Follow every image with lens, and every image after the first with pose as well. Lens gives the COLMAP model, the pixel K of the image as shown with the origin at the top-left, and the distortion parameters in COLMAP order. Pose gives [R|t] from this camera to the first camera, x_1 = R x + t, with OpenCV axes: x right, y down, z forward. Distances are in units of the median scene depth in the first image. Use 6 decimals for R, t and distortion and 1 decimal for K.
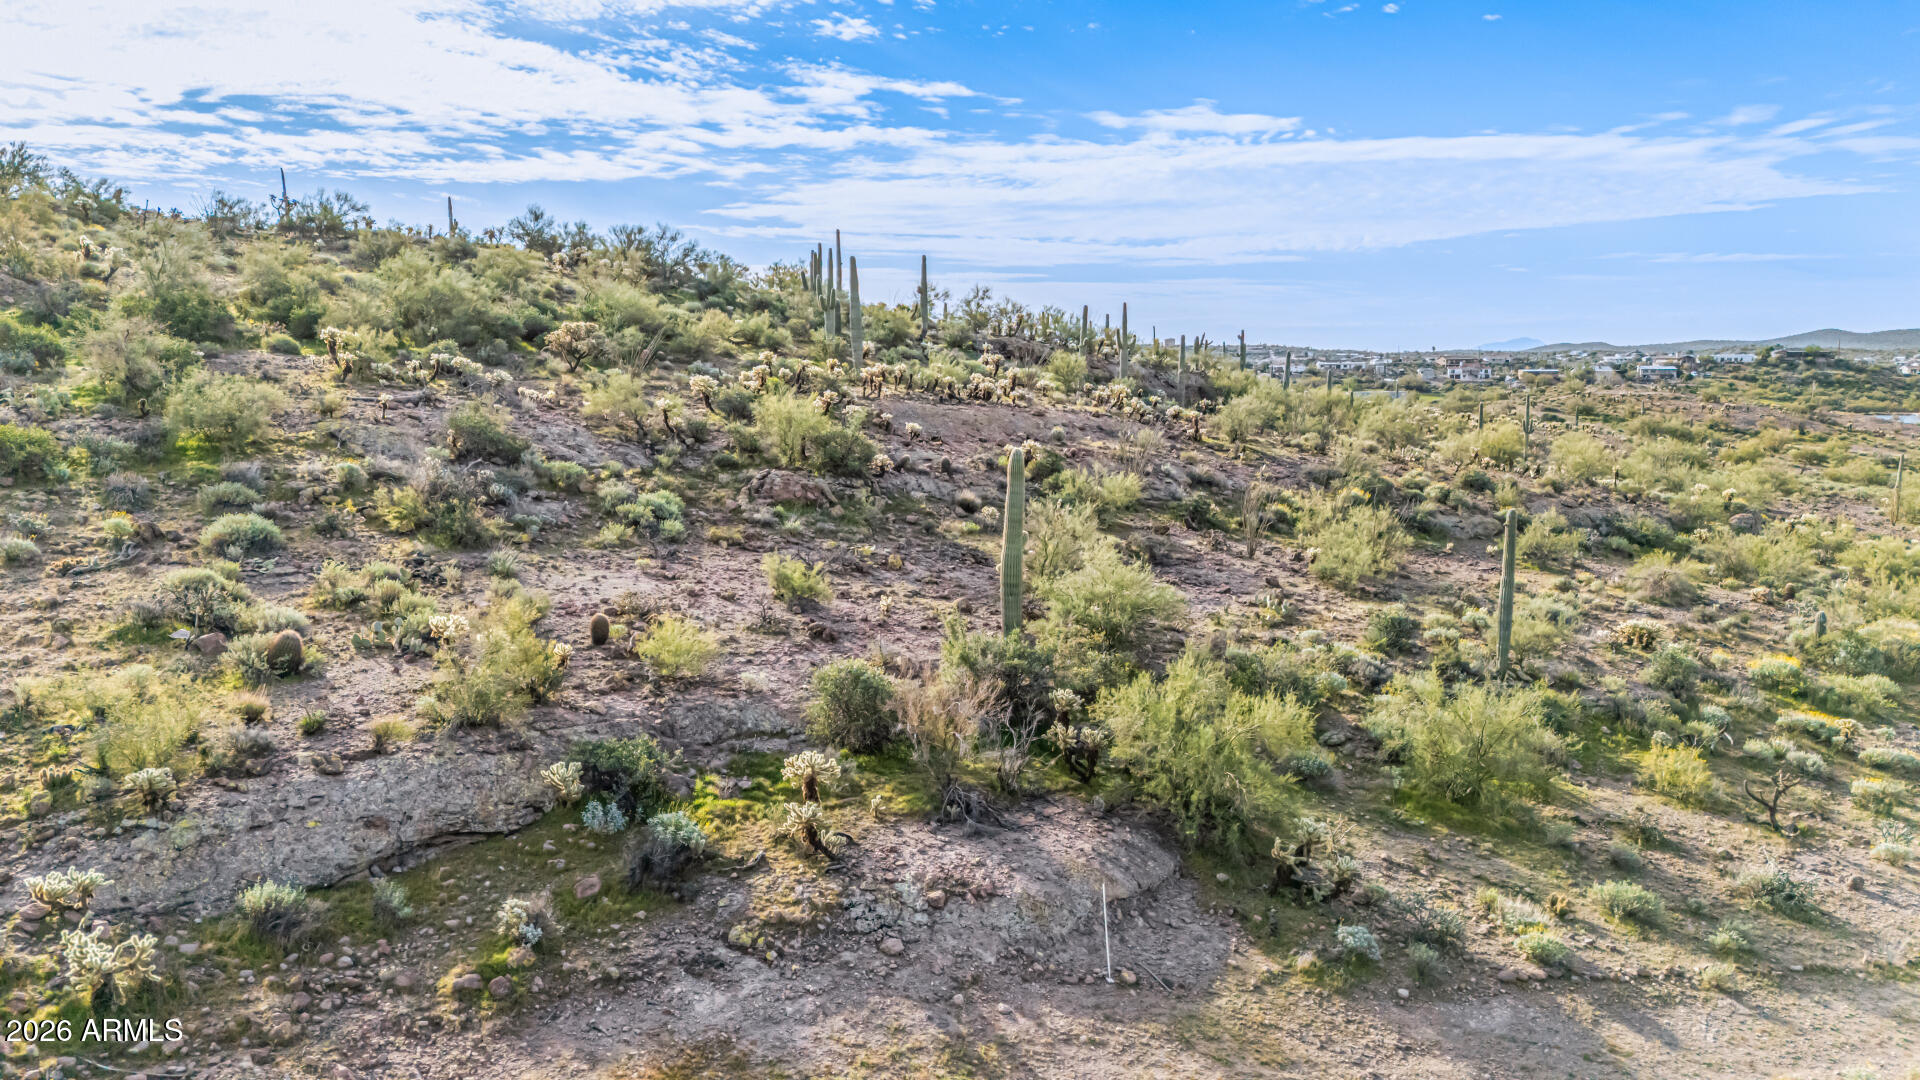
lens RADIAL K [[1360.7, 0, 961.1], [0, 1360.7, 537.4], [0, 0, 1]] dist [0.056570, -0.061167]
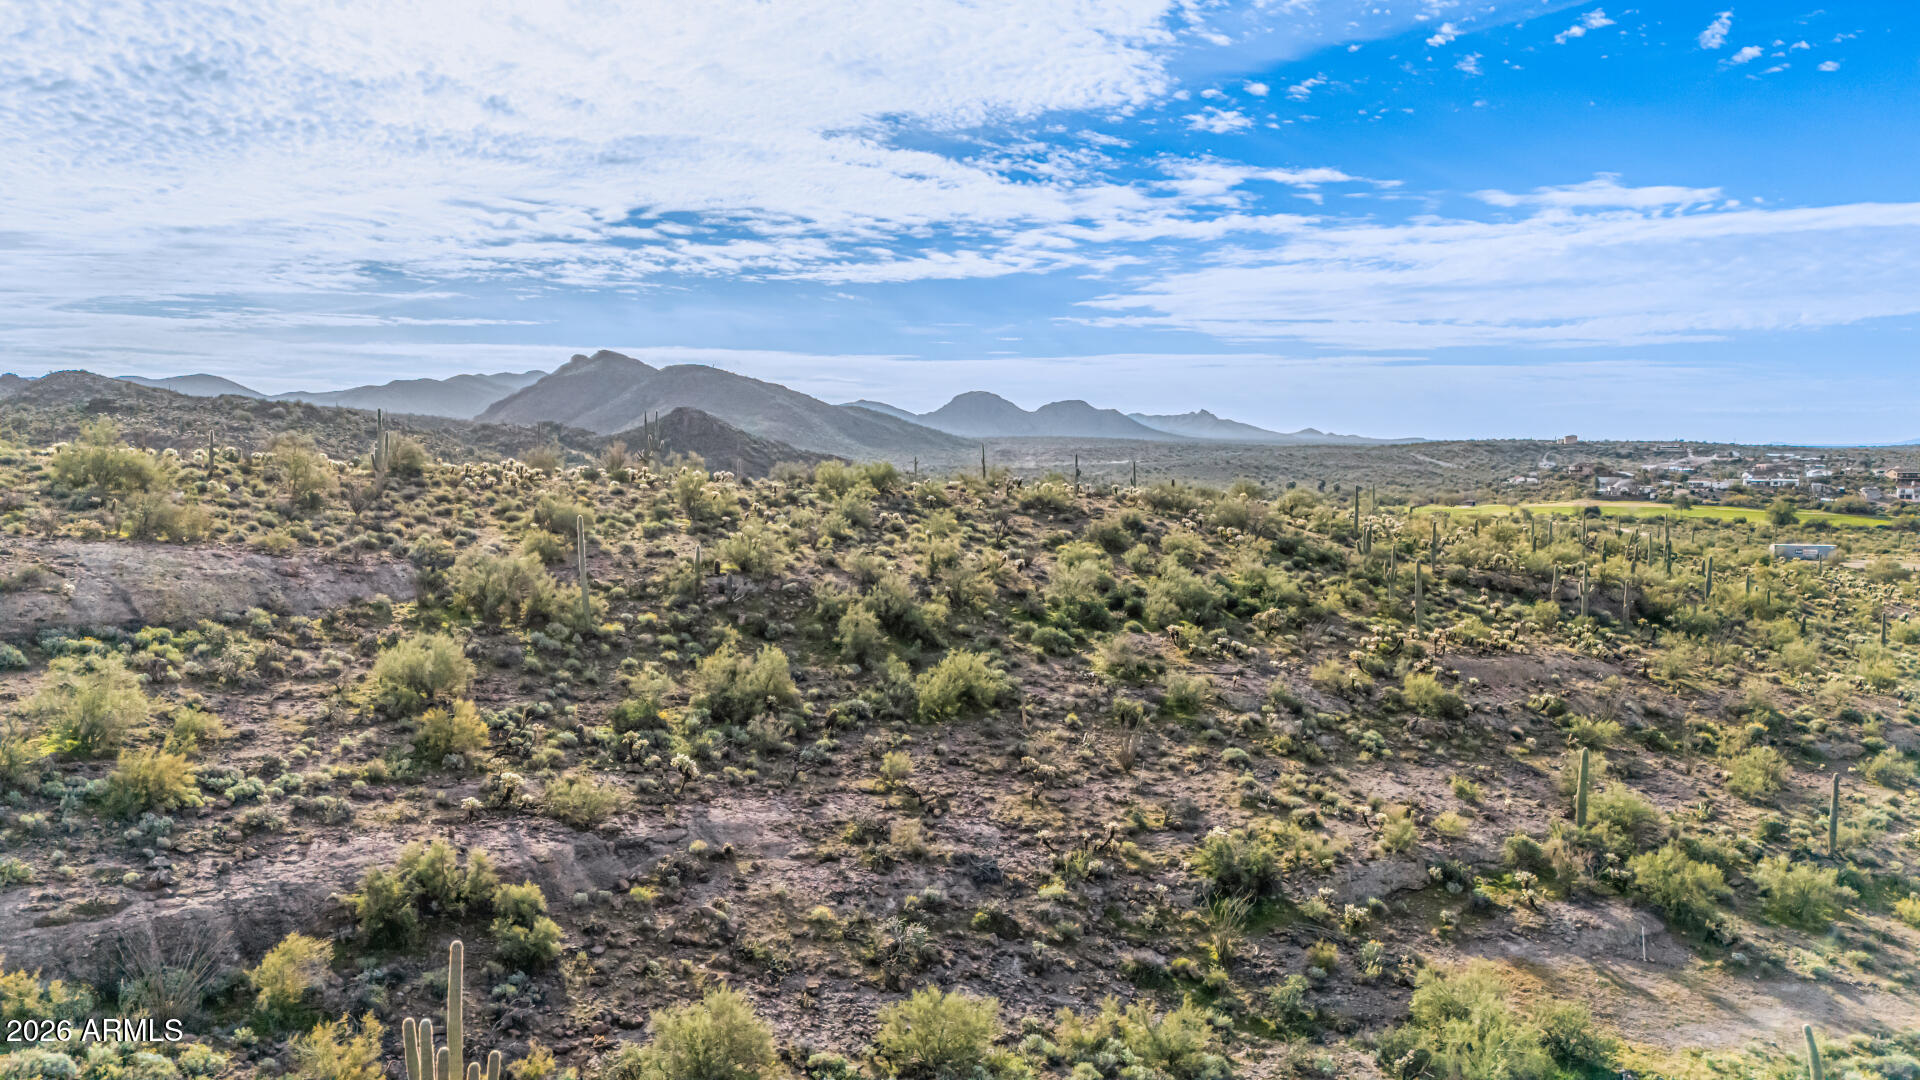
lens RADIAL K [[1385.2, 0, 932.7], [0, 1385.2, 492.2], [0, 0, 1]] dist [0.053807, -0.065256]
pose [[0.962903, 0.013313, -0.269519, -0.013768], [-0.036898, 0.995897, -0.082632, -0.009063], [0.267313, 0.089511, 0.959443, -0.057890]]
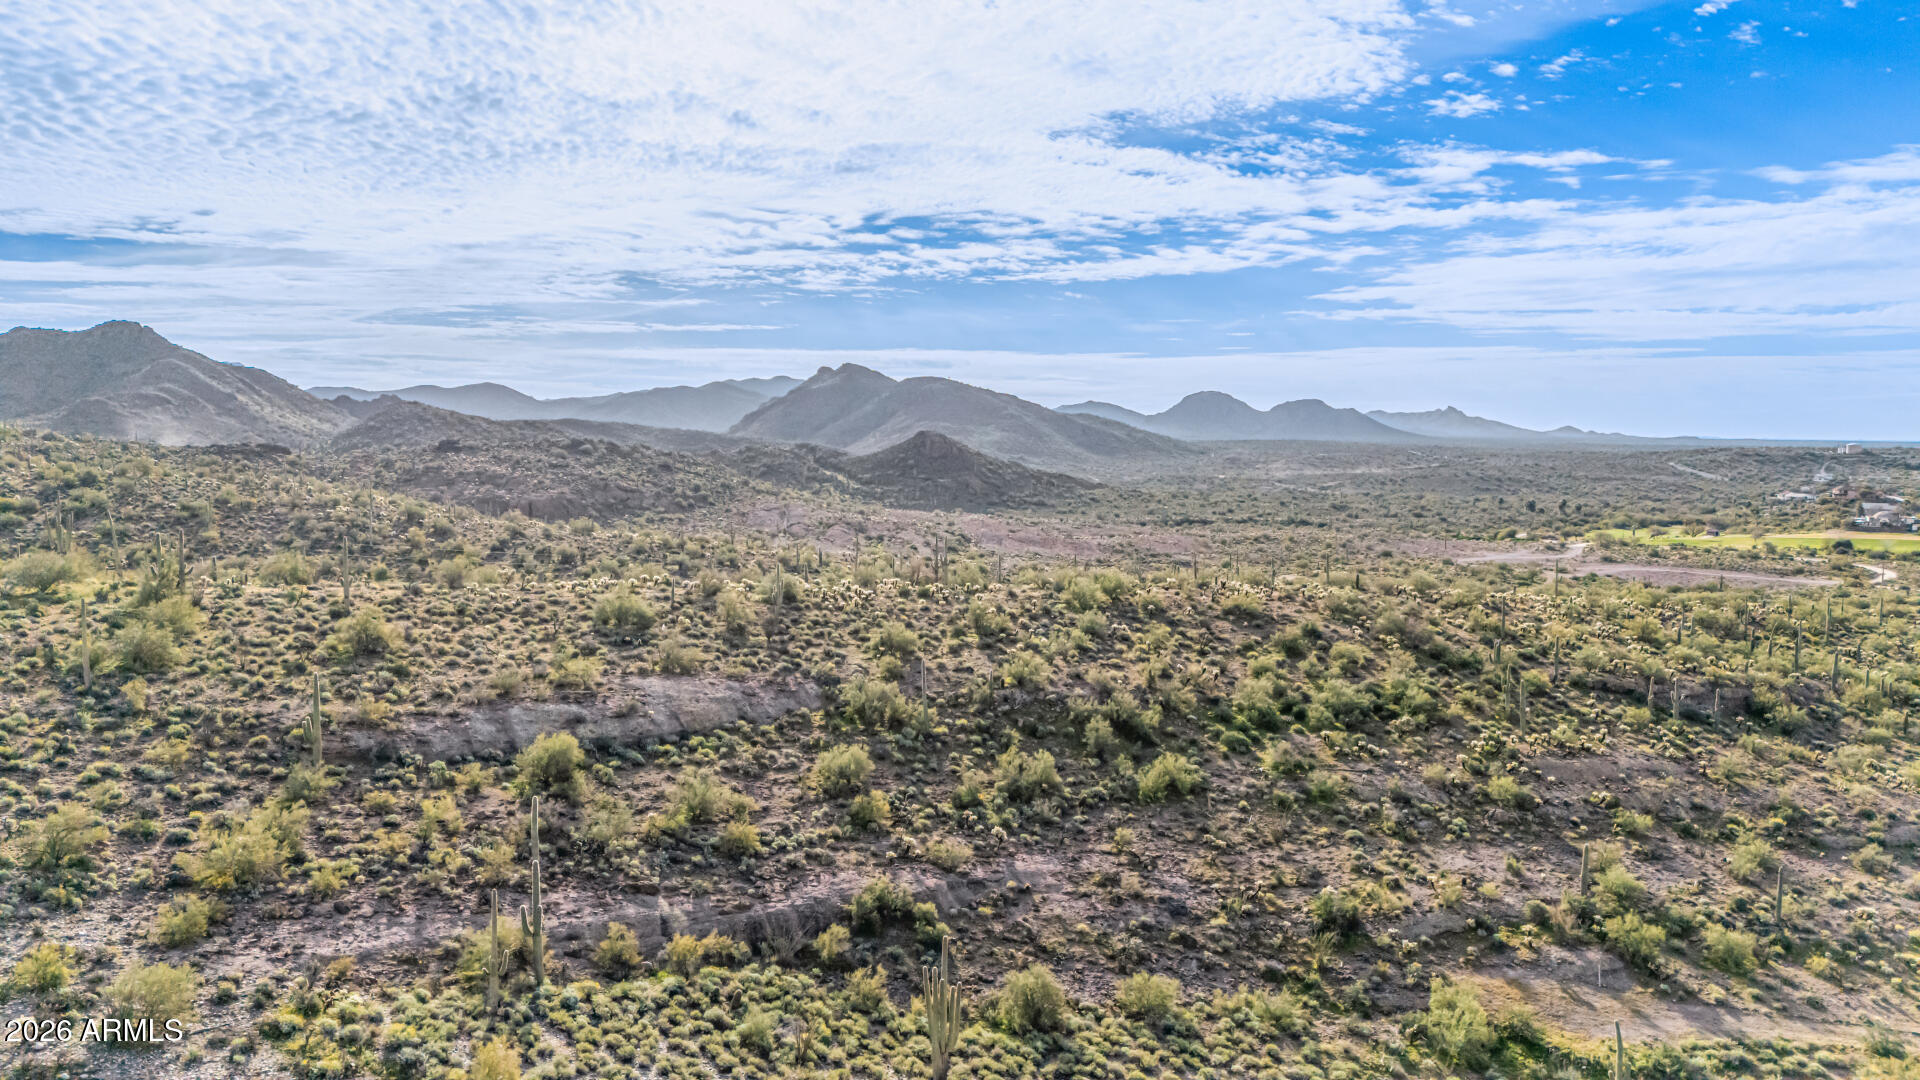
lens RADIAL K [[1401.1, 0, 904.2], [0, 1401.1, 418.2], [0, 0, 1]] dist [0.061023, -0.072663]
pose [[0.897715, -0.008688, -0.440492, 0.002991], [-0.048431, 0.991800, -0.118265, -0.022283], [0.437908, 0.127501, 0.889933, -0.112466]]
